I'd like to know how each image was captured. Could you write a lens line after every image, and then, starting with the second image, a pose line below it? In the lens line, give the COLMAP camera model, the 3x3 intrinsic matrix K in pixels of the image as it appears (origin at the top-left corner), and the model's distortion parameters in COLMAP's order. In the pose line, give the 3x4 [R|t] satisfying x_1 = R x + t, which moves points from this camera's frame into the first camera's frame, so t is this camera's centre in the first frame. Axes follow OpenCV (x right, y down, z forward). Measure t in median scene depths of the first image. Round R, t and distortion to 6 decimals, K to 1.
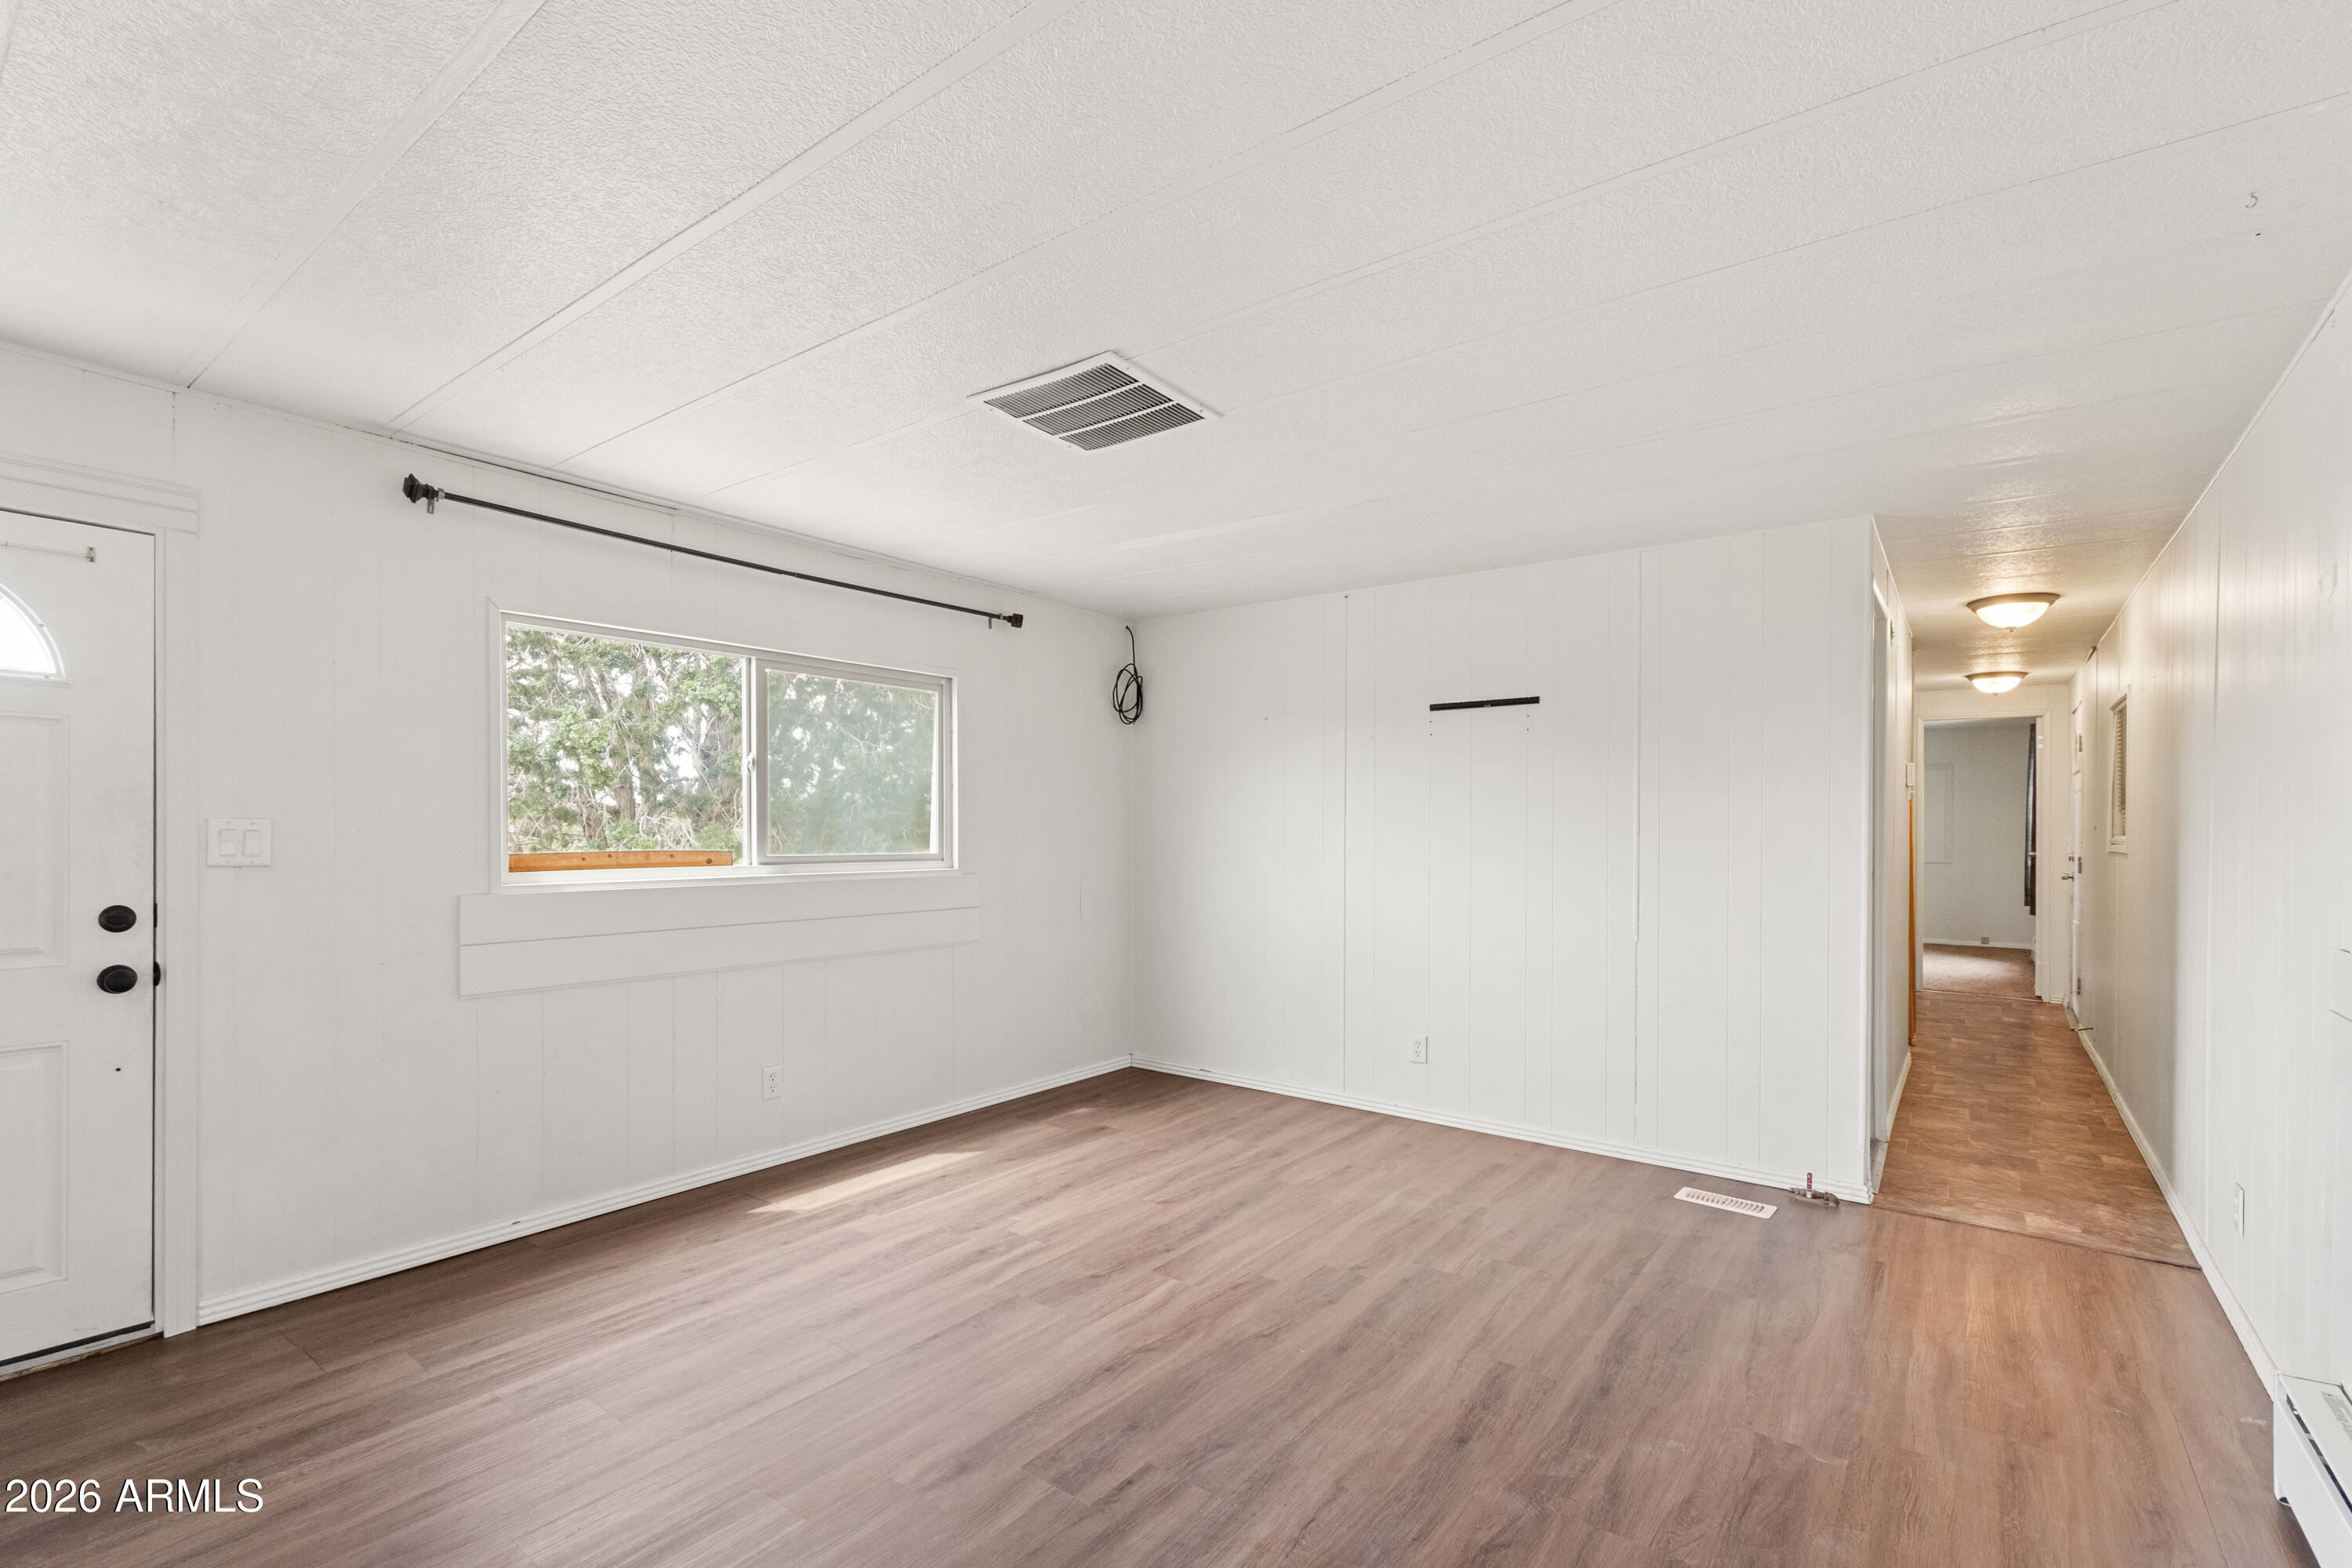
lens RADIAL K [[1047.5, 0, 1159.2], [0, 1047.5, 823.7], [0, 0, 1]] dist [0.001516, -0.001277]
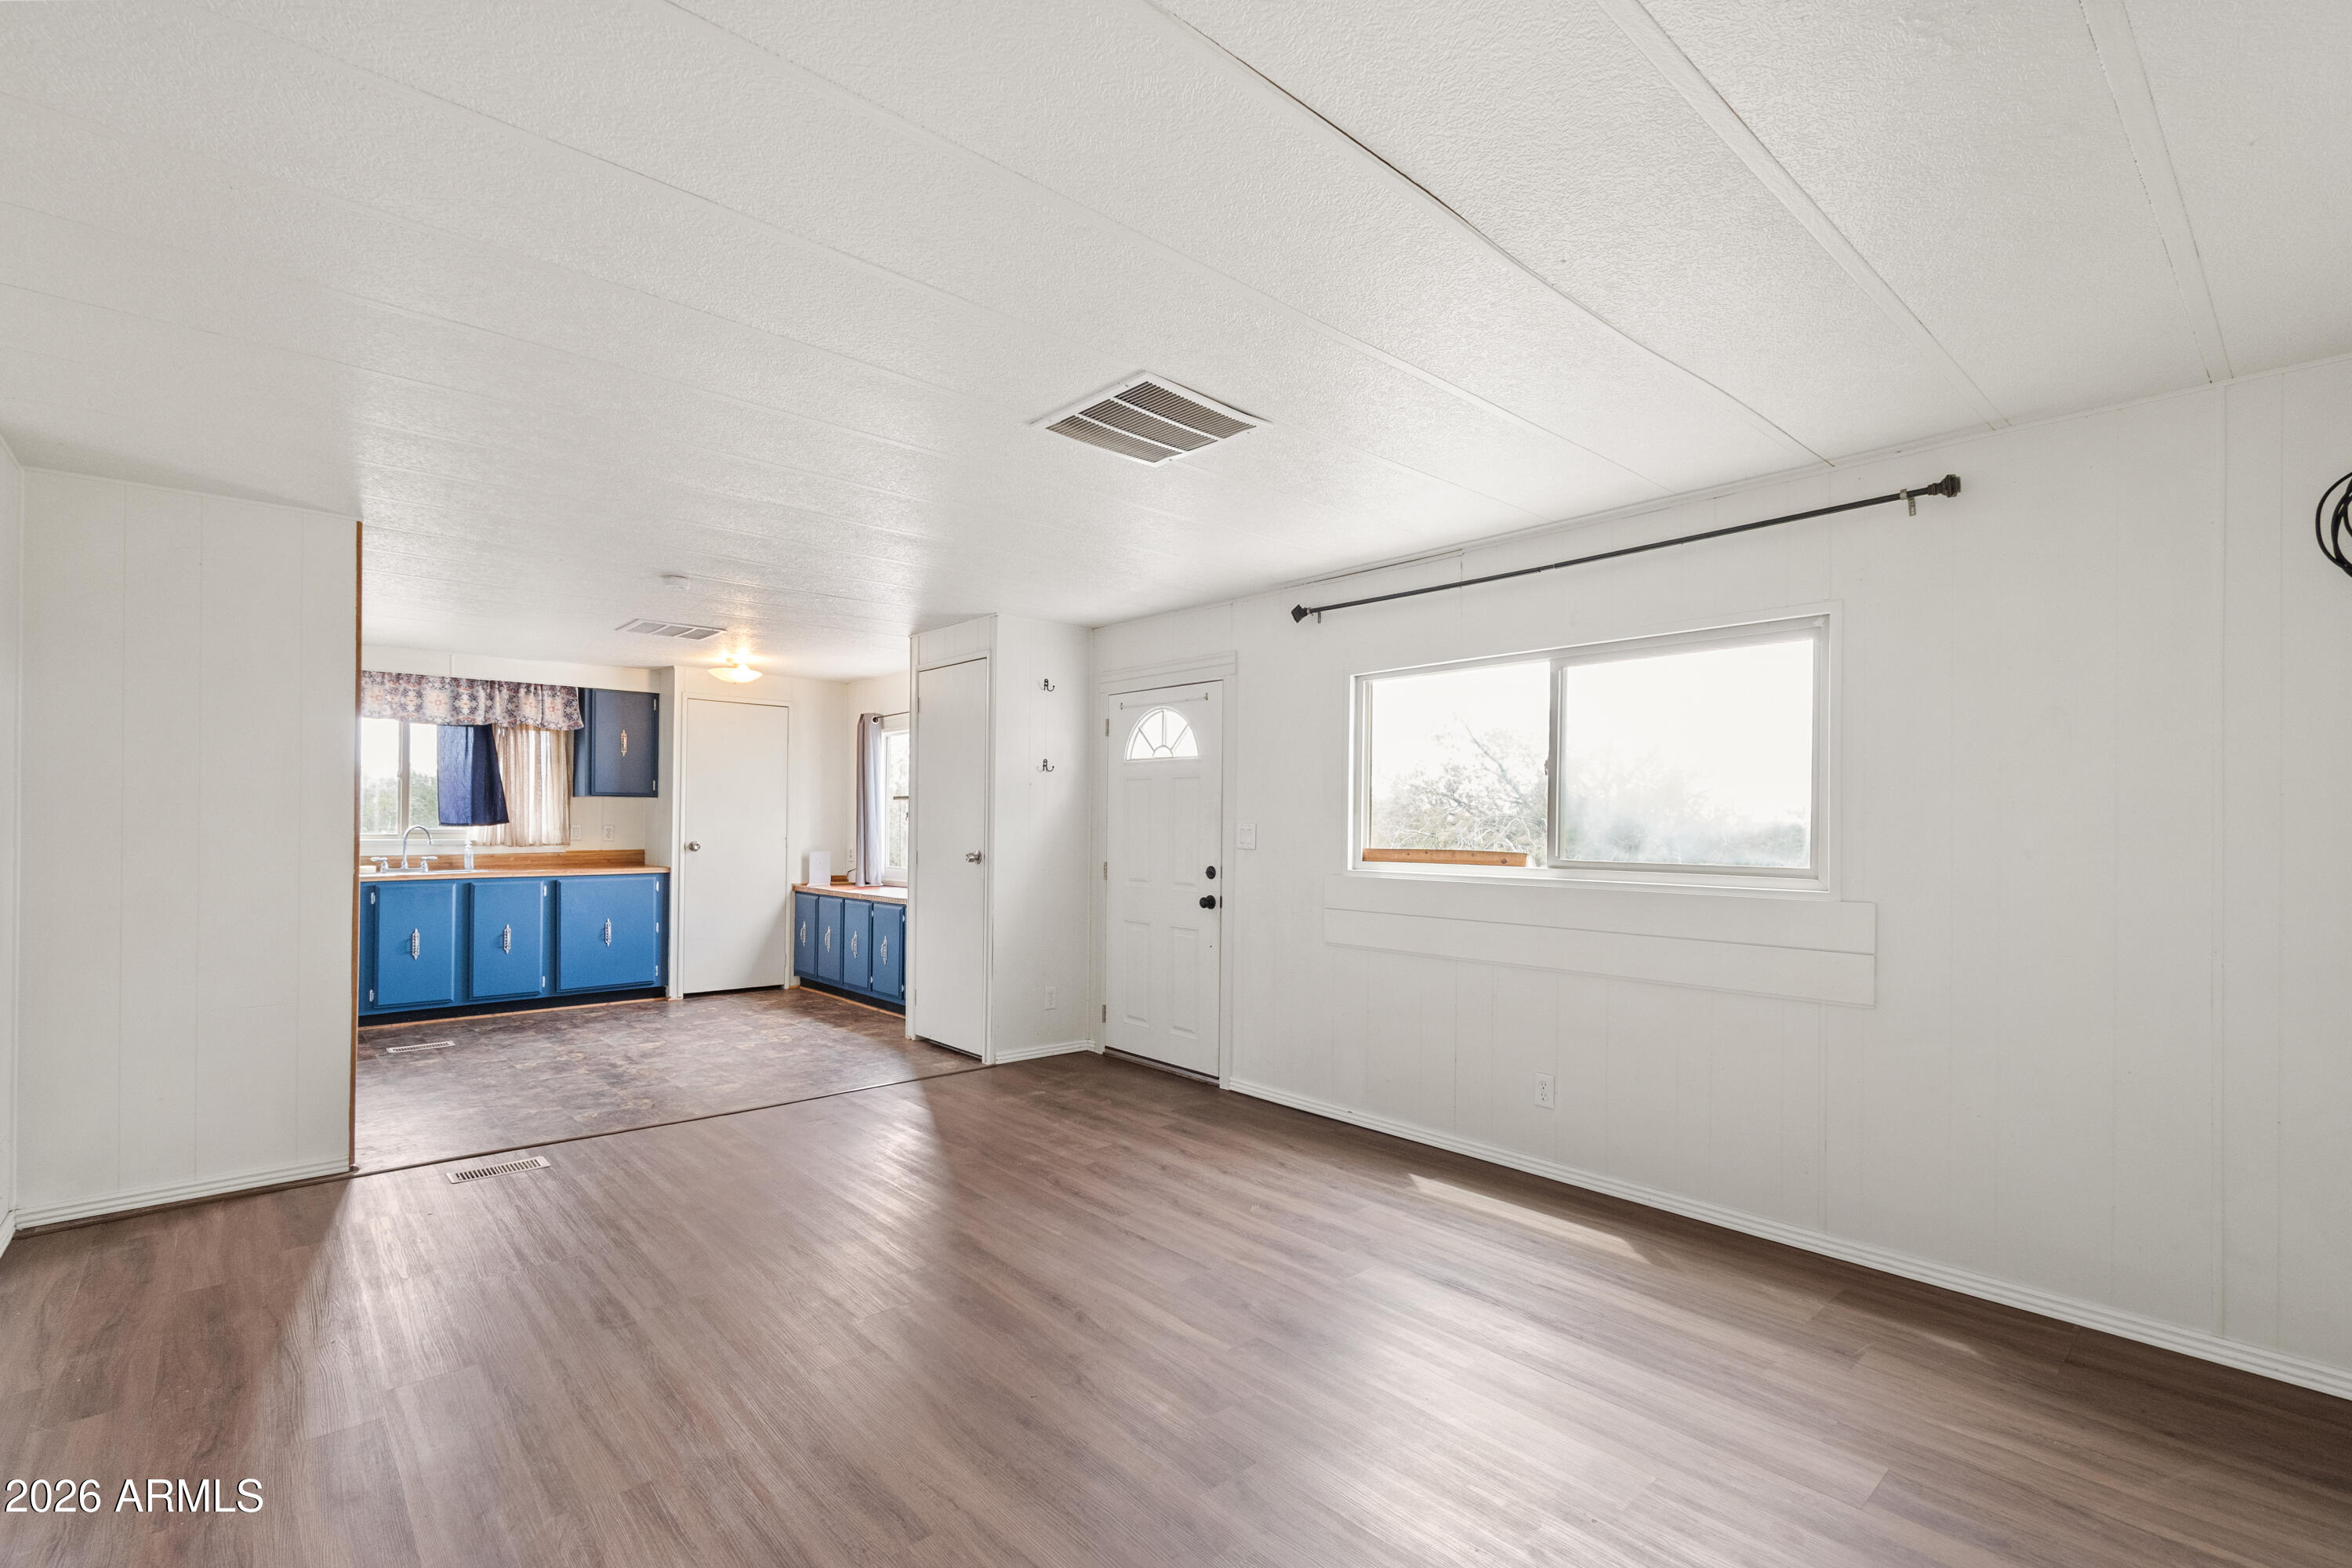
lens RADIAL K [[1055.8, 0, 1172.0], [0, 1055.8, 825.4], [0, 0, 1]] dist [0.004852, -0.001321]
pose [[-0.186731, -0.003922, -0.982403, 0.820455], [-0.004610, 0.999985, -0.003116, 0.004778], [0.982400, 0.003947, -0.186746, 1.033211]]
